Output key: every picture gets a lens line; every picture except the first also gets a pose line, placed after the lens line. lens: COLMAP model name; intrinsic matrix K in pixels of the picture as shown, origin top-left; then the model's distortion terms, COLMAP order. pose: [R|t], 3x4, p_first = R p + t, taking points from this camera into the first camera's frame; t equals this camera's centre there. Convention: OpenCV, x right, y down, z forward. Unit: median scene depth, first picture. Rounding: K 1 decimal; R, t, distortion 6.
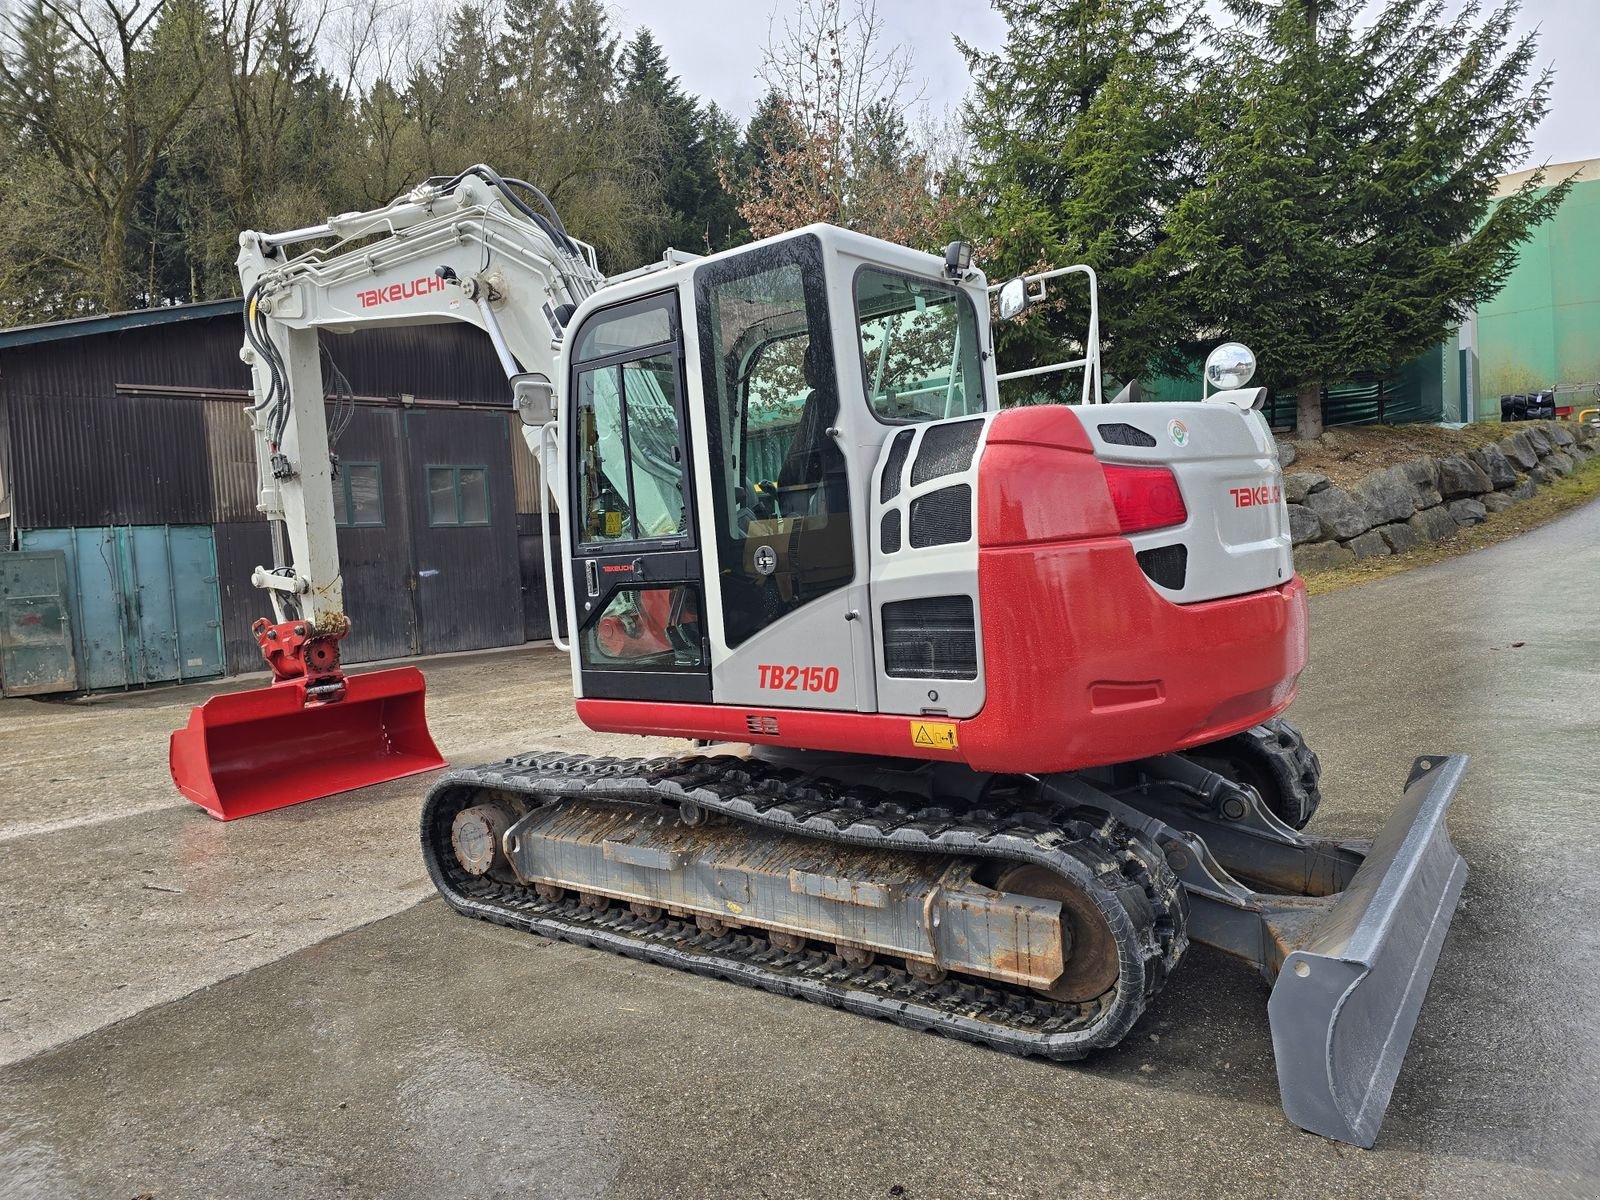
lens RADIAL K [[1060.1, 0, 800.0], [0, 1060.1, 600.0], [0, 0, 1]] dist [0.058174, -0.046155]
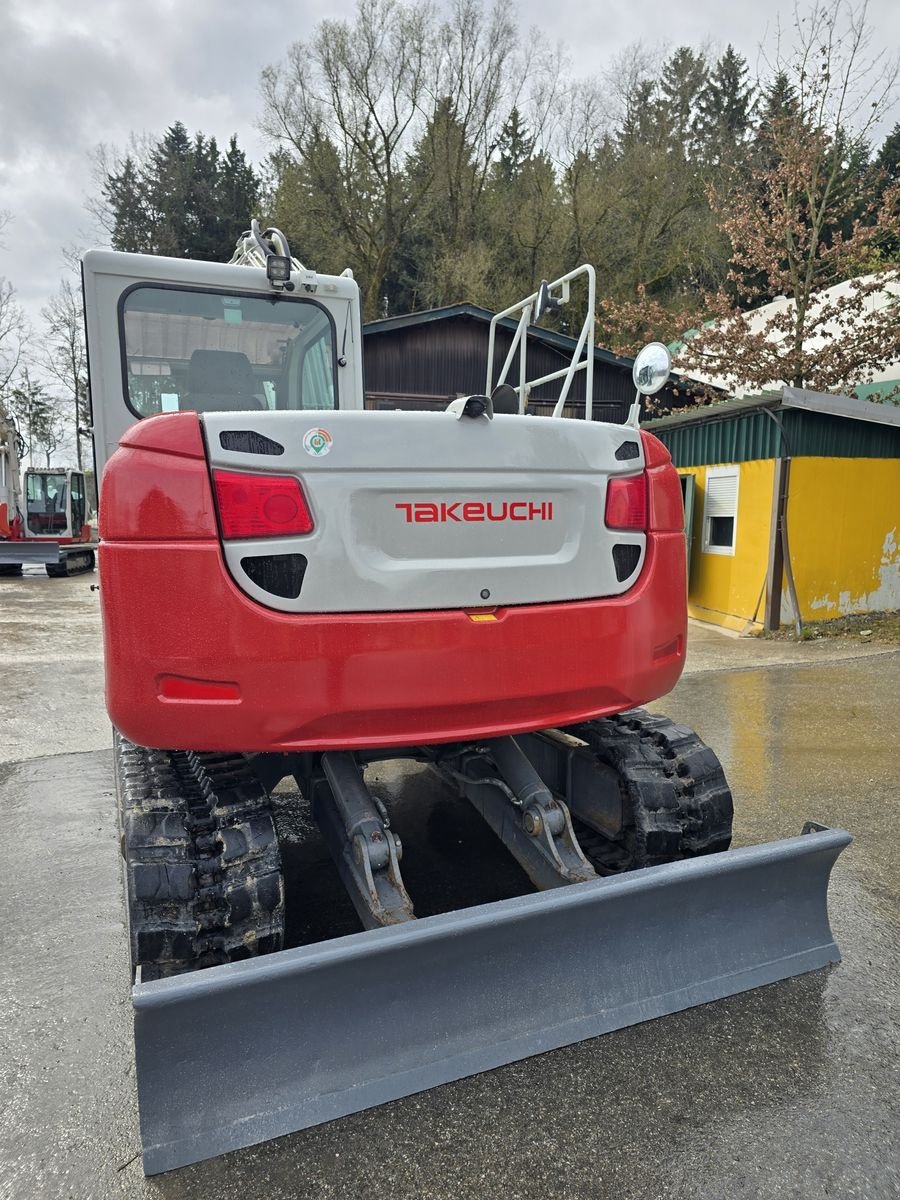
lens RADIAL K [[795.0, 0, 450.0], [0, 795.0, 600.0], [0, 0, 1]] dist [0.058174, -0.046155]
pose [[0.861840, 0.131076, -0.489951, 0.116055], [-0.096764, 0.990777, 0.094851, -0.012869], [0.497865, -0.034337, 0.866575, 0.057036]]
